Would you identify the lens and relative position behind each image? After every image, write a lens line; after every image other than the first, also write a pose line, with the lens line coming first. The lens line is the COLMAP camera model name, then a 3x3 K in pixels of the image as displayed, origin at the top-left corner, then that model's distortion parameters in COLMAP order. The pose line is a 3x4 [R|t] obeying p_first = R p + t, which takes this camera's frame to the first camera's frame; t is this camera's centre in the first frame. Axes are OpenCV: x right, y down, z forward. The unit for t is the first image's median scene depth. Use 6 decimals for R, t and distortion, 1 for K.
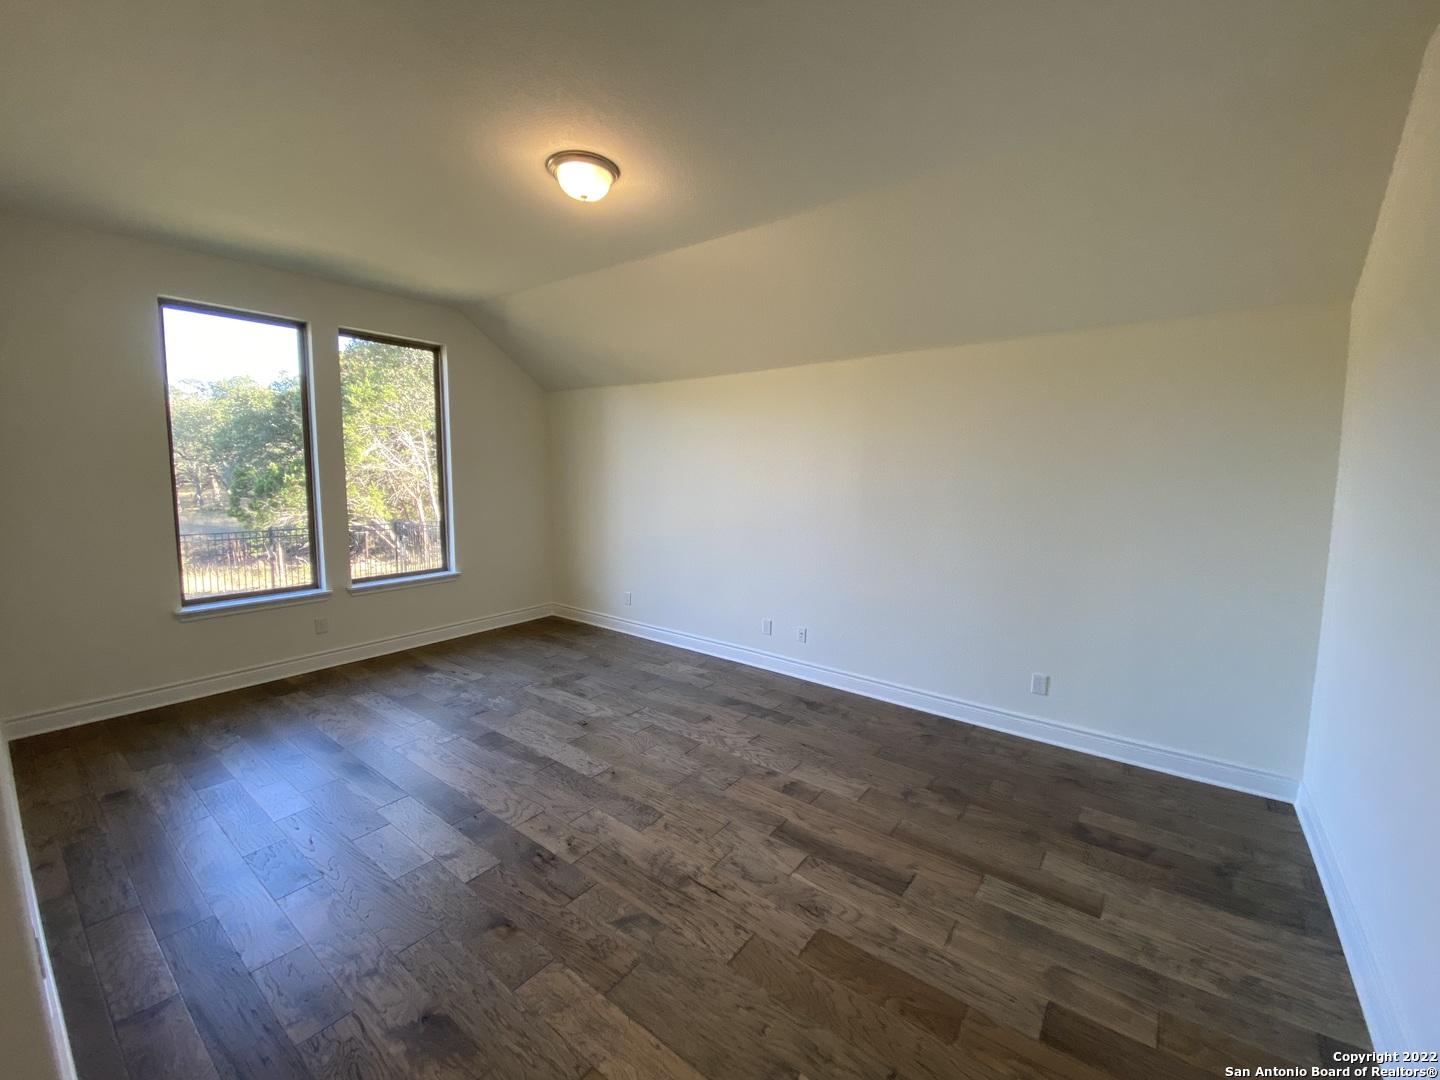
lens RADIAL K [[588.0, 0, 718.8], [0, 588.0, 533.6], [0, 0, 1]] dist [-0.004277, -0.008842]
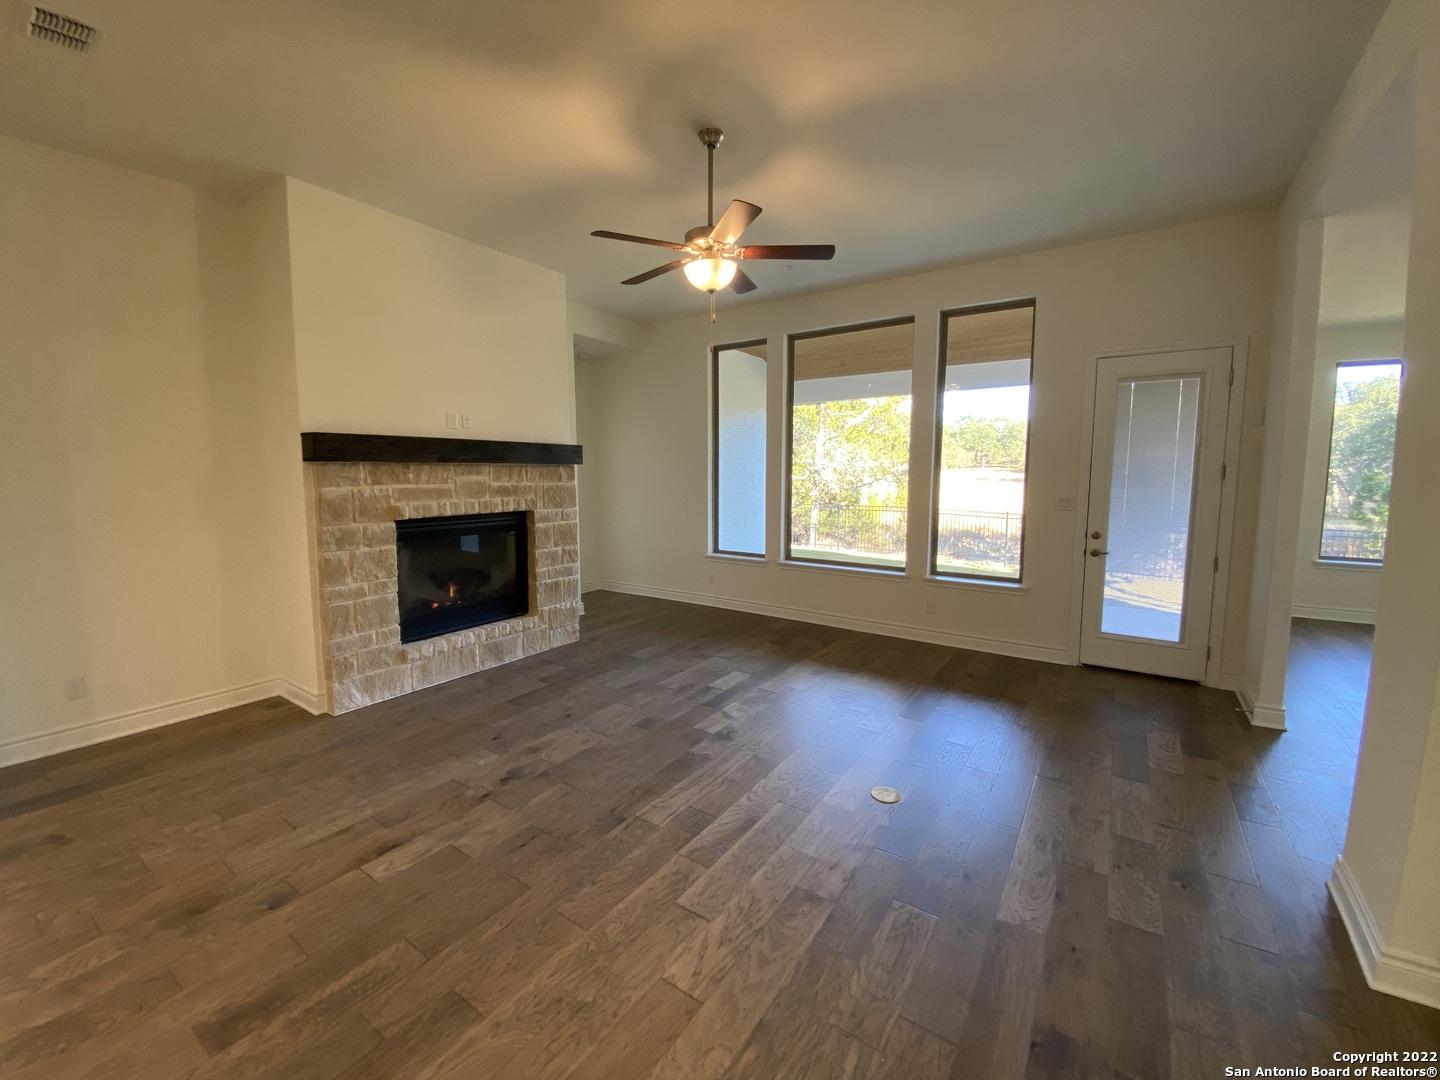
lens RADIAL K [[588.0, 0, 721.7], [0, 588.0, 532.7], [0, 0, 1]] dist [-0.004277, -0.008842]
pose [[0.049132, 0.090345, -0.994698, 0.104667], [-0.102757, 0.991073, 0.084940, 0.016986], [0.993492, 0.098038, 0.057977, -0.132254]]
